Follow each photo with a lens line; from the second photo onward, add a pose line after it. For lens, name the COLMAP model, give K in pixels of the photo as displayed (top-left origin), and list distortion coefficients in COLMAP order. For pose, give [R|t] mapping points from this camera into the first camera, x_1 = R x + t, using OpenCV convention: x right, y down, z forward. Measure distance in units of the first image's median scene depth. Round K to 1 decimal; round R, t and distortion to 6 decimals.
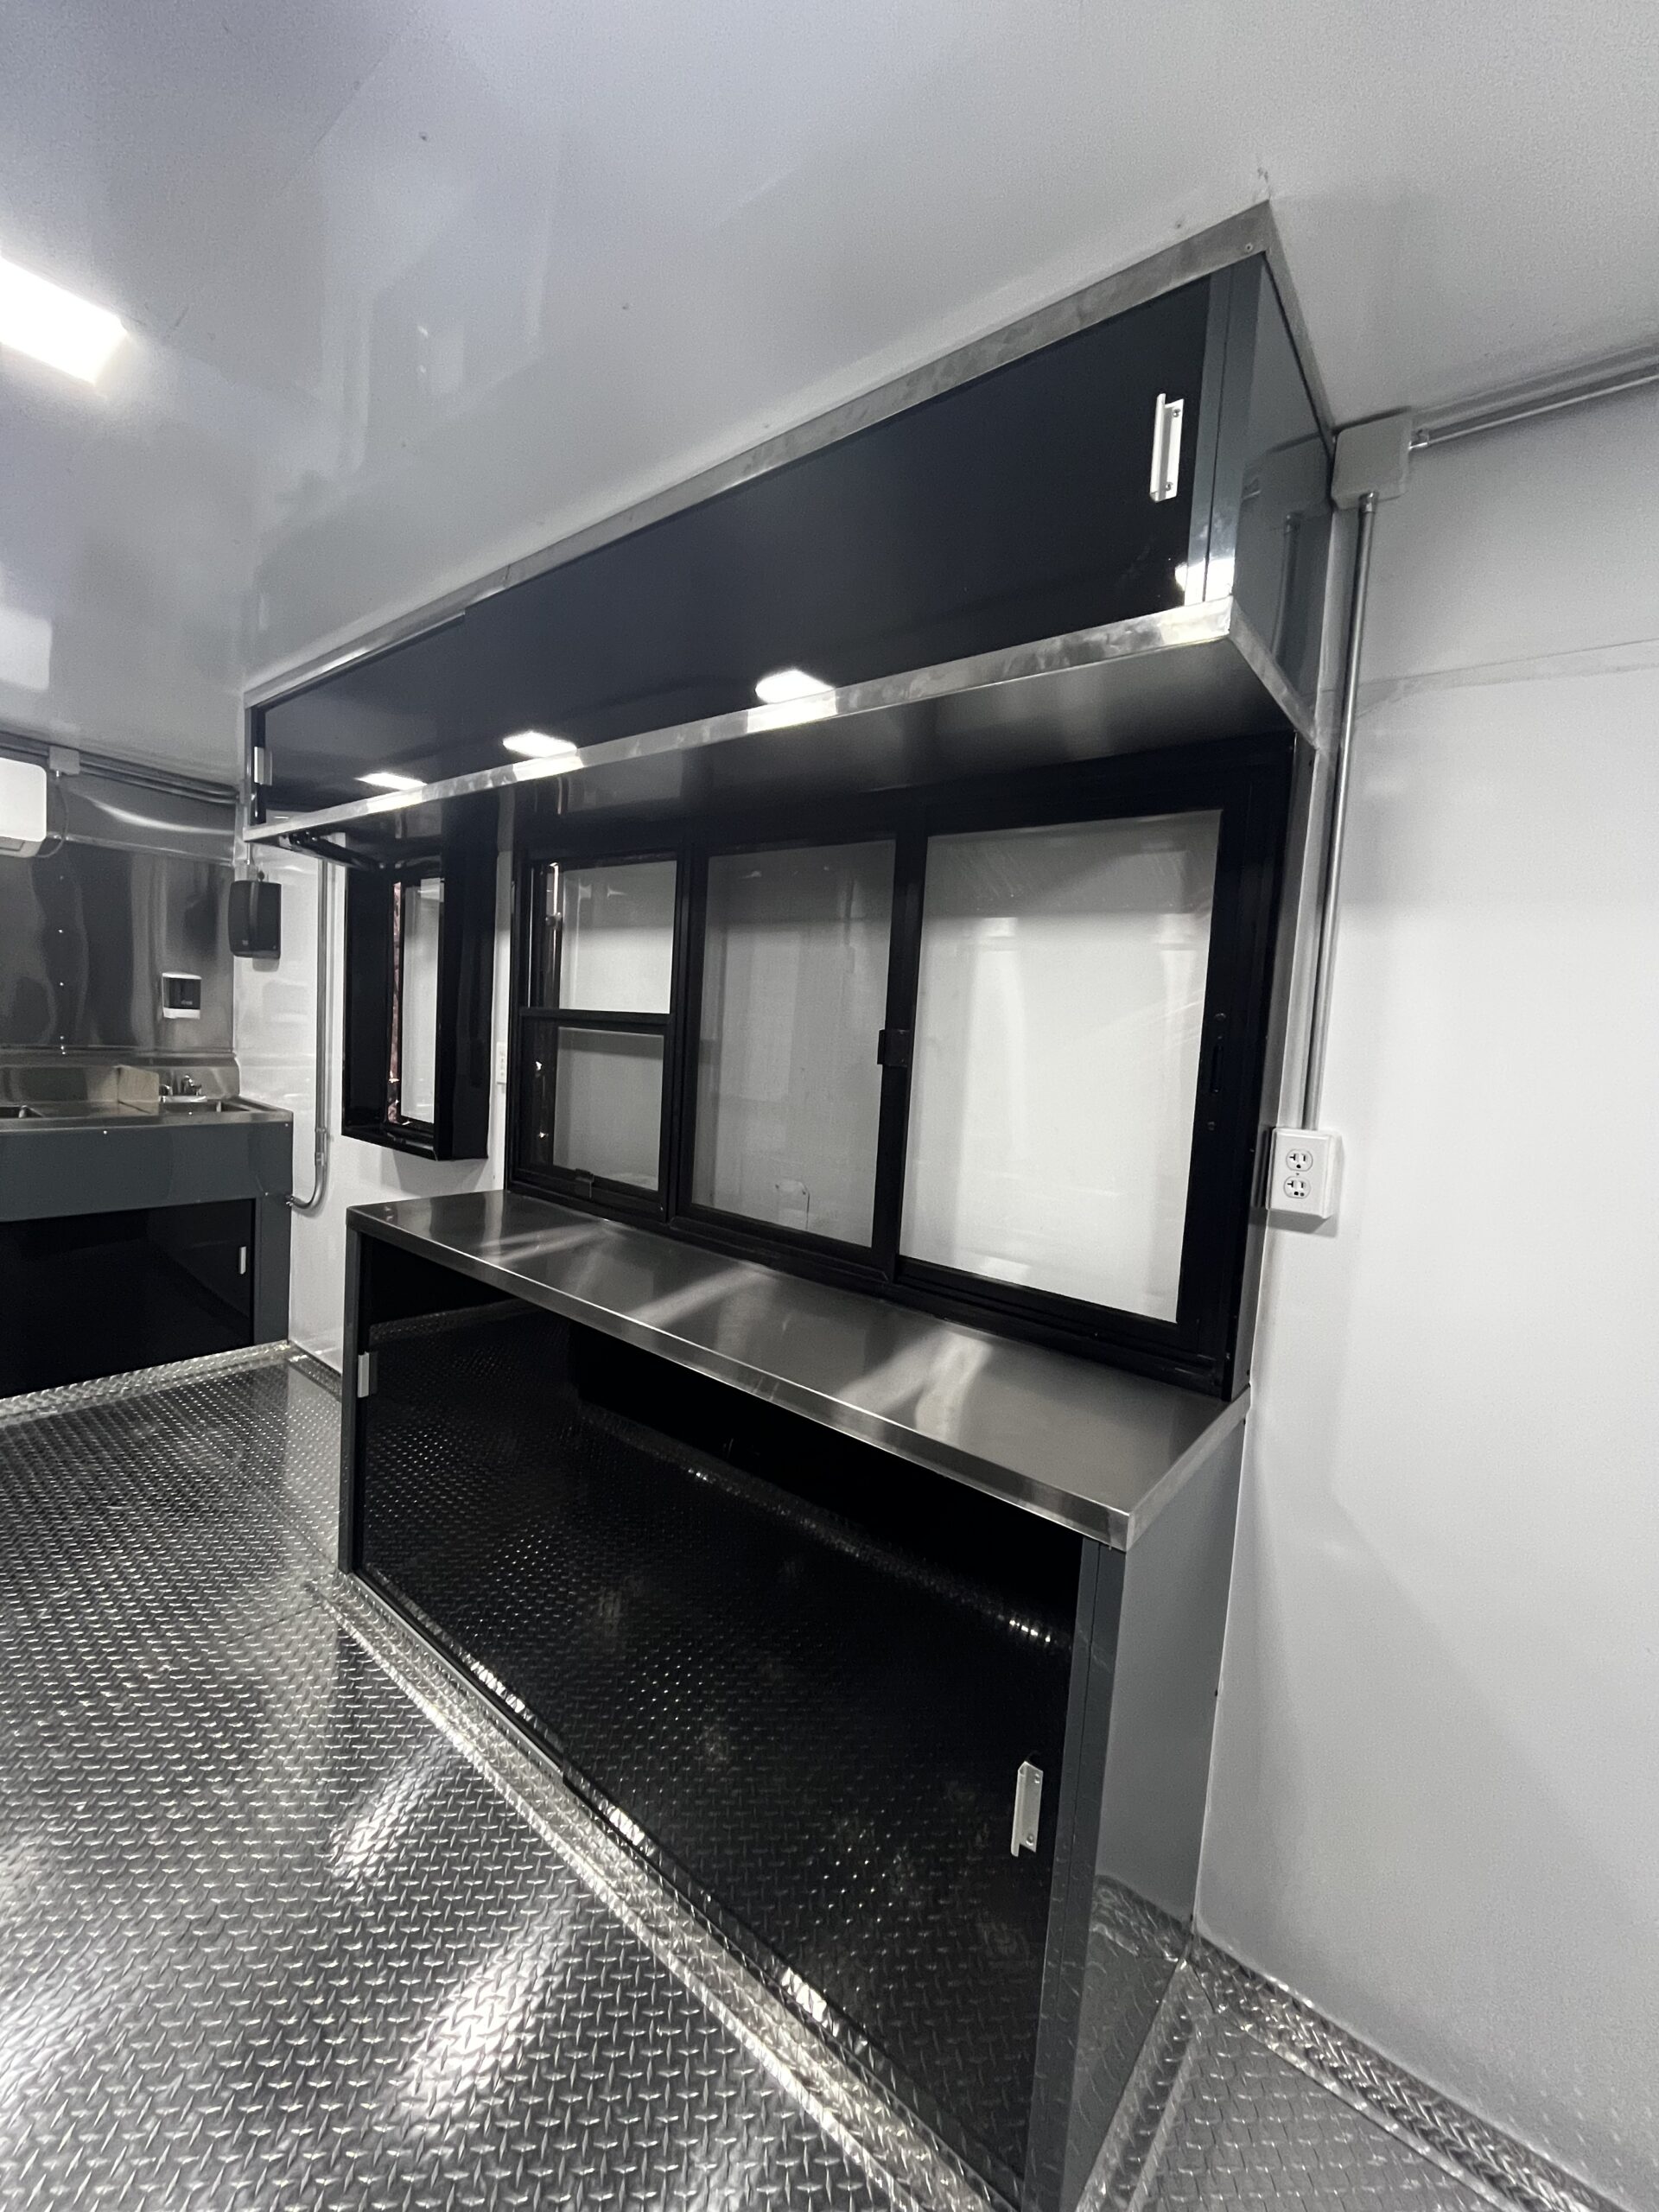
lens RADIAL K [[892.8, 0, 832.1], [0, 892.8, 1100.6], [0, 0, 1]] dist [-0.002430, -0.000336]
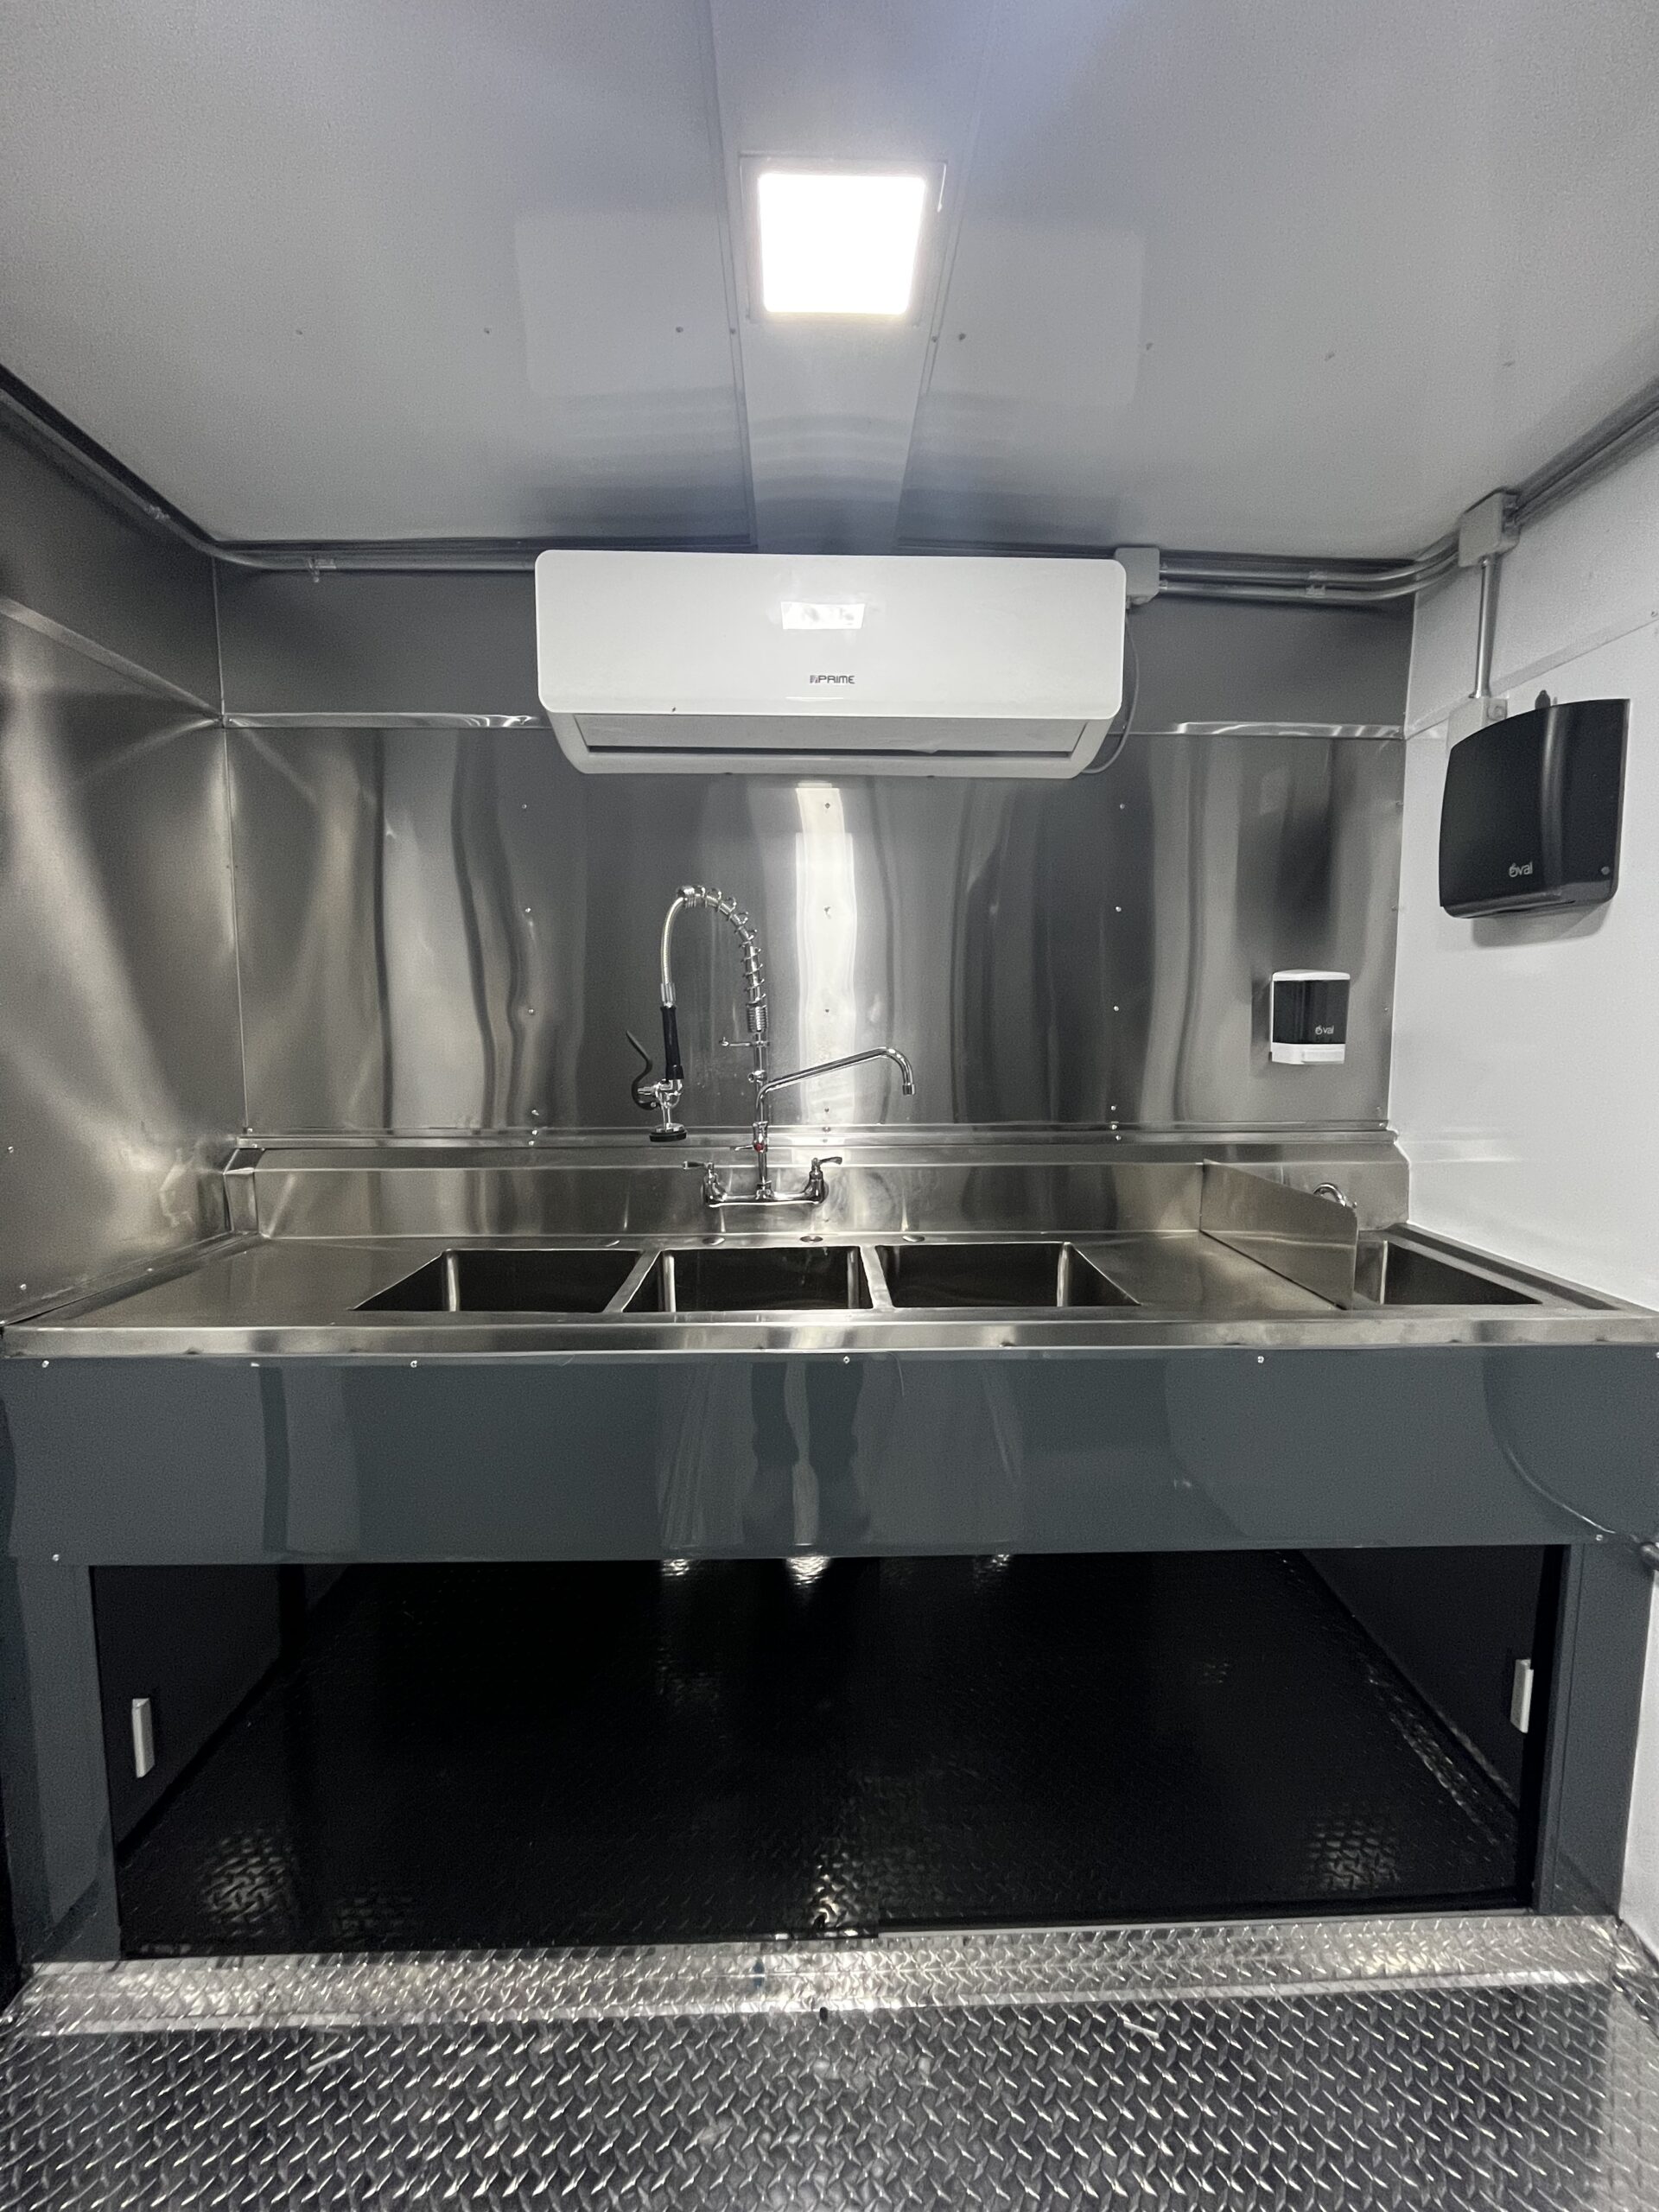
lens RADIAL K [[892.8, 0, 832.1], [0, 892.8, 1100.6], [0, 0, 1]] dist [-0.002430, -0.000336]
pose [[0.649571, 0.007485, -0.760264, -0.597853], [-0.024349, 0.999643, -0.010962, -0.066665], [0.759911, 0.025633, 0.649521, 0.550911]]
